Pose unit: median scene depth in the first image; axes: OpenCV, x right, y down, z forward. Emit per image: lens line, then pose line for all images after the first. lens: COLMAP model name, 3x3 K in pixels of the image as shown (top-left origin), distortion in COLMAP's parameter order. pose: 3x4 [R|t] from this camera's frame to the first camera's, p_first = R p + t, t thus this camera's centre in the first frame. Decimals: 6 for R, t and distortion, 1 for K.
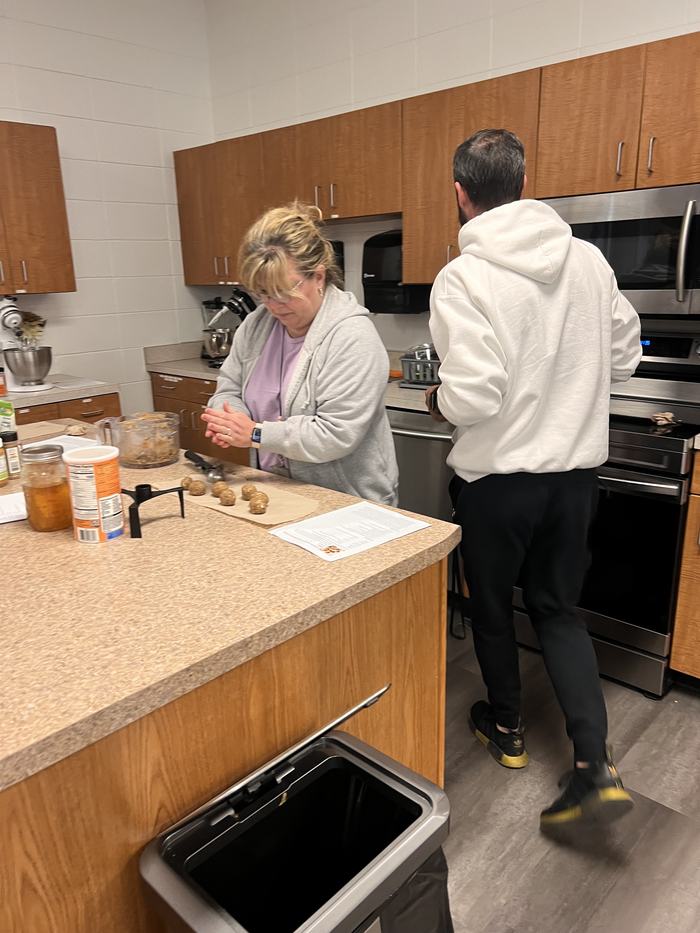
lens RADIAL K [[701.0, 0, 350.0], [0, 701.0, 466.5], [0, 0, 1]] dist [0.073161, -0.105570]
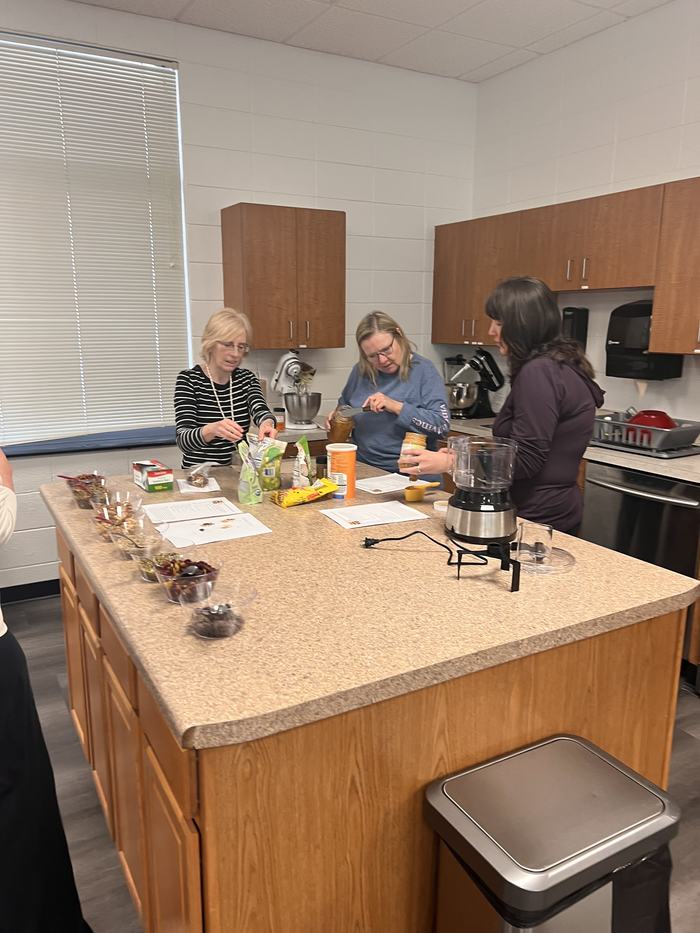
lens RADIAL K [[703.1, 0, 343.8], [0, 703.1, 476.9], [0, 0, 1]] dist [0.011606, -0.004709]
pose [[0.953332, 0.090682, -0.287986, -0.062215], [-0.105716, 0.993706, -0.037055, 0.017470], [0.282813, 0.065770, 0.956918, -0.187355]]
